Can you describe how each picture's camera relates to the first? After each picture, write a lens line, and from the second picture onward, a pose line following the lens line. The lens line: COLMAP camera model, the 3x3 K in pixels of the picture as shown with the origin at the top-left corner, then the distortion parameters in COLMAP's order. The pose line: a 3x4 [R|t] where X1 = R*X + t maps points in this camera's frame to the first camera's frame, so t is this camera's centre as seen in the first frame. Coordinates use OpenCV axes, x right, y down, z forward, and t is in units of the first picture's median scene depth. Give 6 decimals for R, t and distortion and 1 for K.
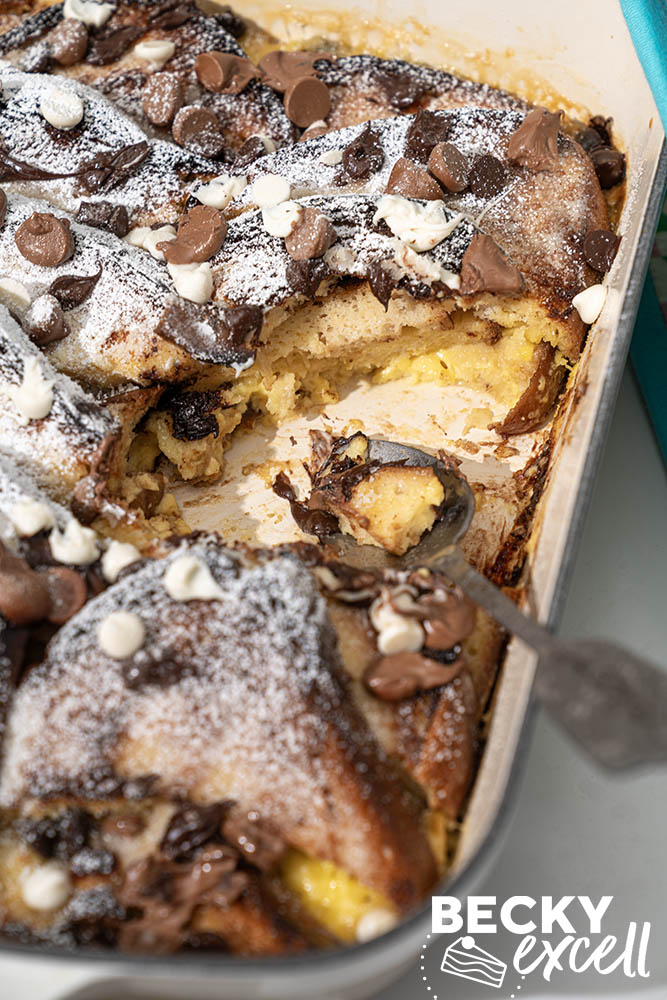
lens RADIAL K [[1898.8, 0, 333.9], [0, 1898.8, 498.8], [0, 0, 1]] dist [0.259084, 0.000000]
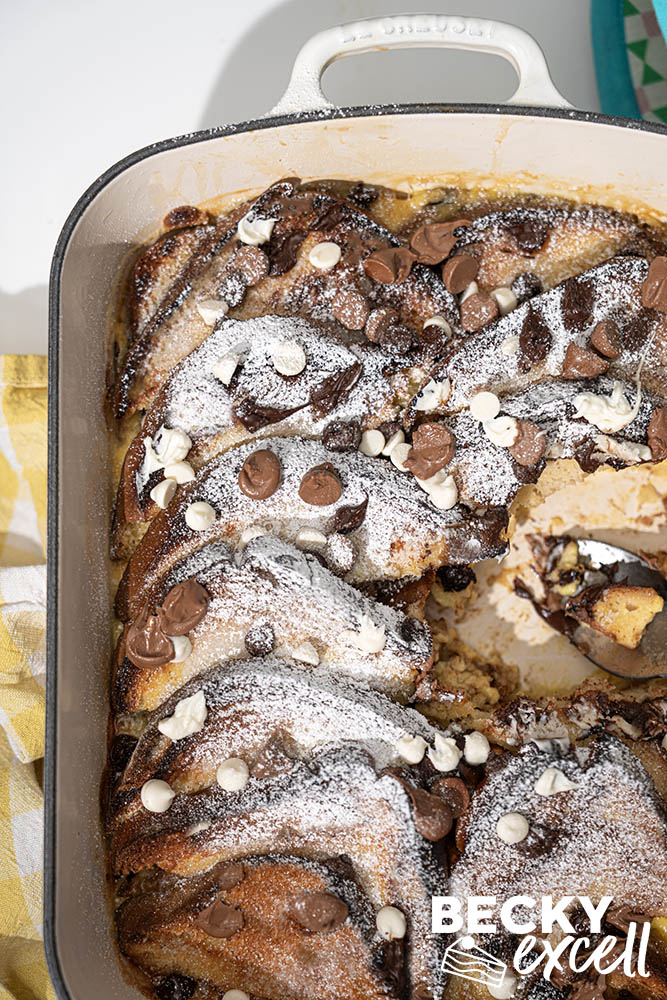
lens RADIAL K [[1370.1, 0, 335.1], [0, 1370.1, 495.1], [0, 0, 1]] dist [0.127101, 0.000000]
pose [[0.958915, -0.272855, 0.077665, -0.213213], [0.207732, 0.861778, 0.462803, -0.548417], [-0.193208, -0.427656, 0.883052, 0.194973]]
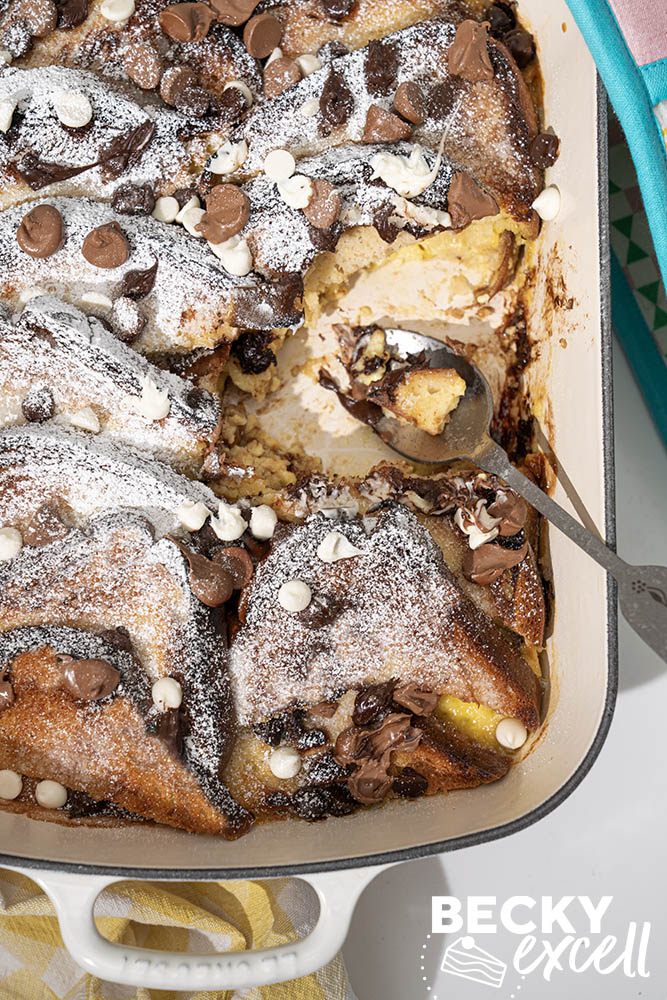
lens RADIAL K [[1393.8, 0, 330.2], [0, 1393.8, 506.0], [0, 0, 1]] dist [0.120923, 0.000000]
pose [[0.959457, -0.255591, 0.118807, -0.161519], [0.173356, 0.867493, 0.466266, -0.380278], [-0.222238, -0.426767, 0.876630, 0.127252]]
